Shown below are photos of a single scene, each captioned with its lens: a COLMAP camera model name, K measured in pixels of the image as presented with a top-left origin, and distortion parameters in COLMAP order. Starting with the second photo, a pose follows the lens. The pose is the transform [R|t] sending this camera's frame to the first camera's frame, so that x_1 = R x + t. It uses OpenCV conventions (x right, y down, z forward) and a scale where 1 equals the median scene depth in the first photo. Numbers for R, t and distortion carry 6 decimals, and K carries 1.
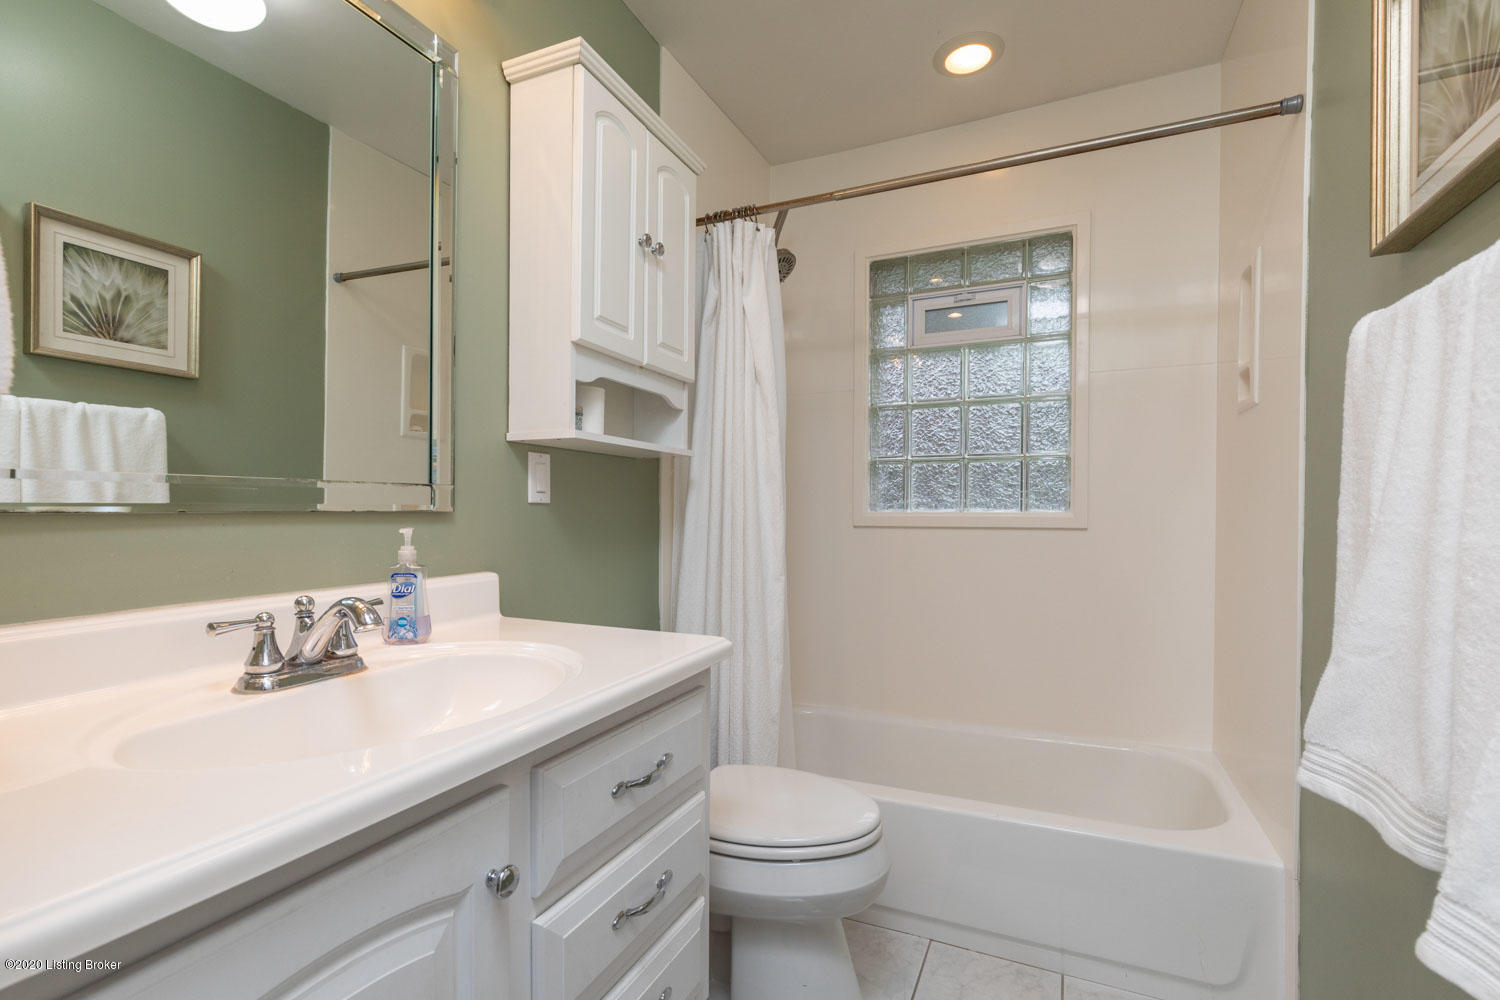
lens RADIAL K [[684.7, 0, 754.4], [0, 684.7, 507.9], [0, 0, 1]] dist [-0.002657, -0.000770]
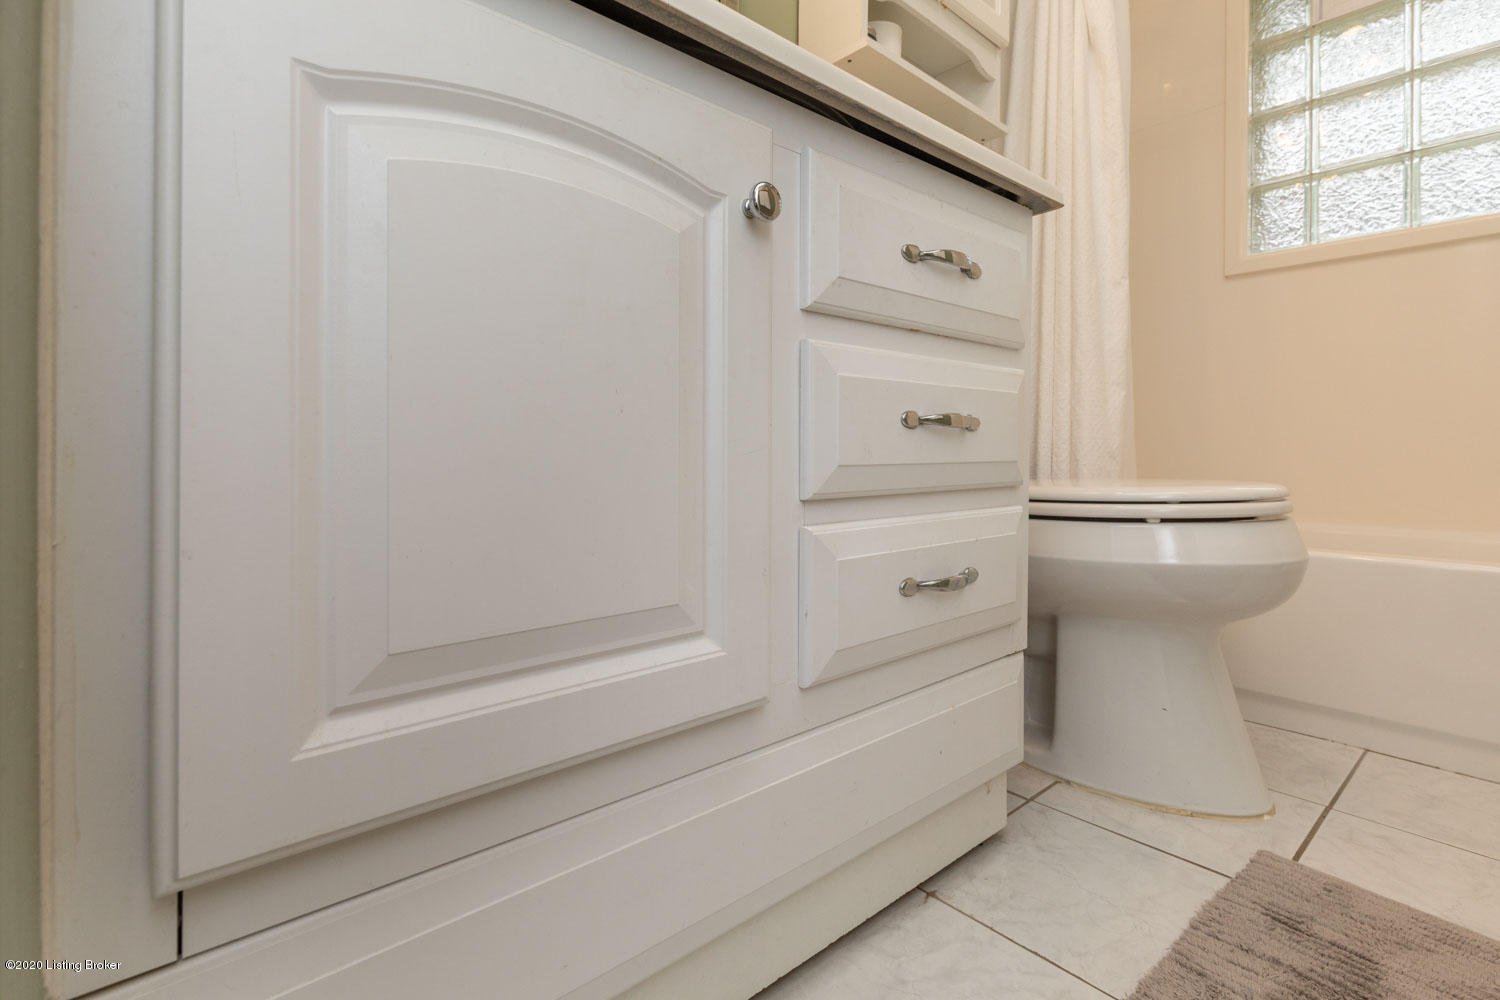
lens RADIAL K [[684.7, 0, 754.5], [0, 684.7, 452.3], [0, 0, 1]] dist [-0.002657, -0.000770]
pose [[0.905428, 0.004613, -0.424474, -0.011219], [-0.006821, 0.999970, -0.003682, 0.315877], [0.424445, 0.006229, 0.905432, 0.099155]]
